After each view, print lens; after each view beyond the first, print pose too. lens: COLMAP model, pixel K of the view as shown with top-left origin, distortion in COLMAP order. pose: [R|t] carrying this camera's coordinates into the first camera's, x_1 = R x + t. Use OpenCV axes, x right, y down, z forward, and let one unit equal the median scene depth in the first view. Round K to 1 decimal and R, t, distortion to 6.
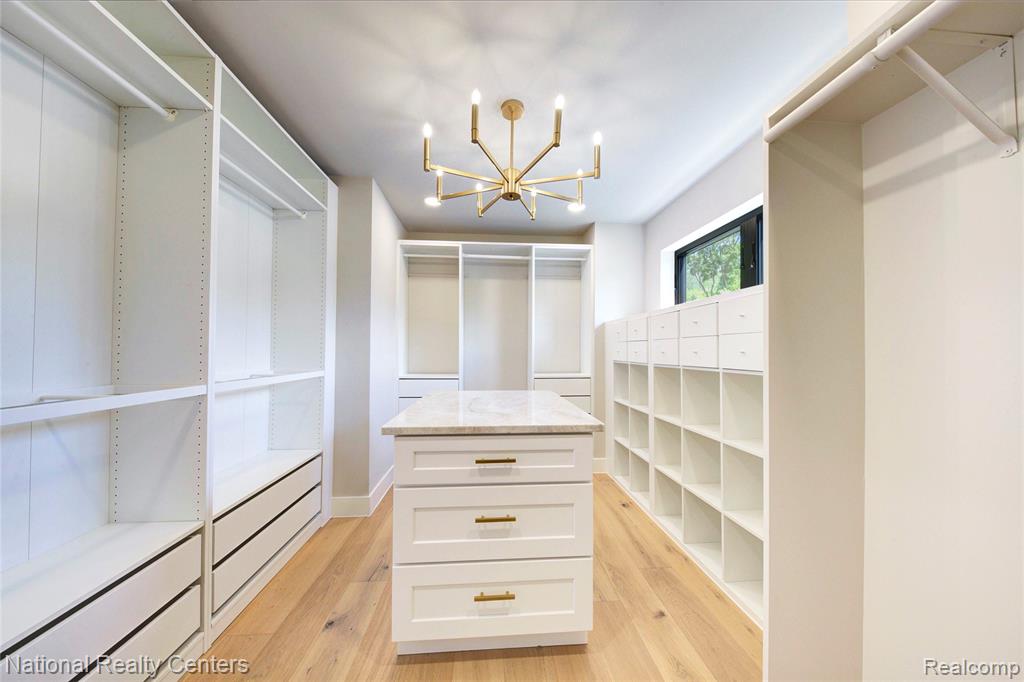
lens RADIAL K [[358.7, 0, 513.3], [0, 358.7, 345.8], [0, 0, 1]] dist [0.013126, -0.008714]
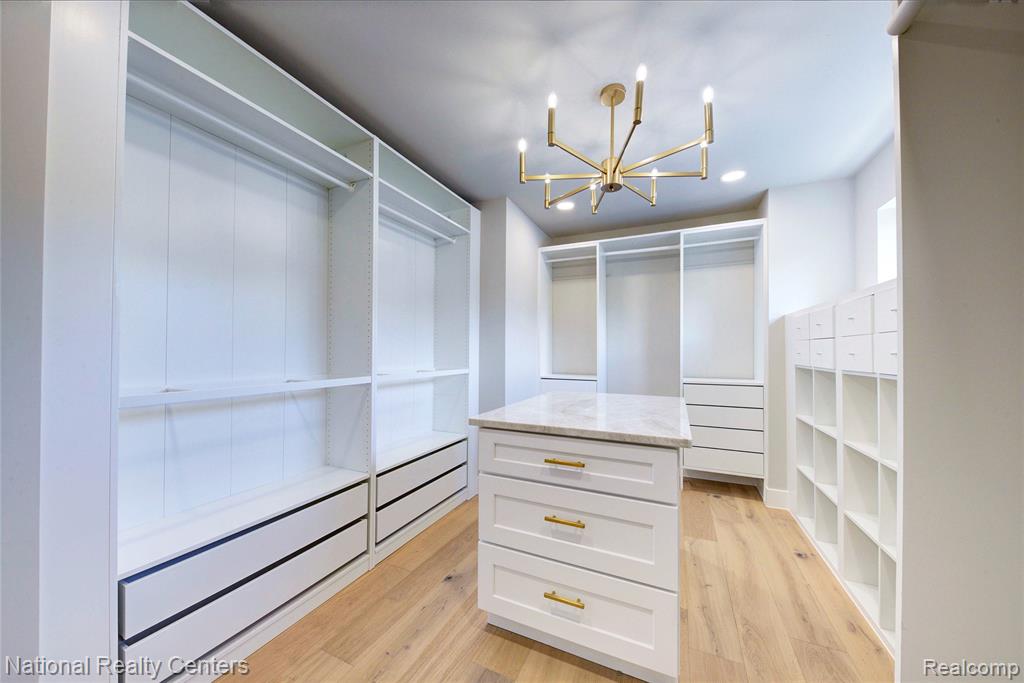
lens RADIAL K [[360.5, 0, 508.1], [0, 360.5, 347.7], [0, 0, 1]] dist [0.013570, -0.008886]
pose [[0.866282, -0.005771, -0.499522, 0.255066], [0.006558, 0.999978, -0.000181, 0.001788], [0.499512, -0.003119, 0.866301, 0.048831]]
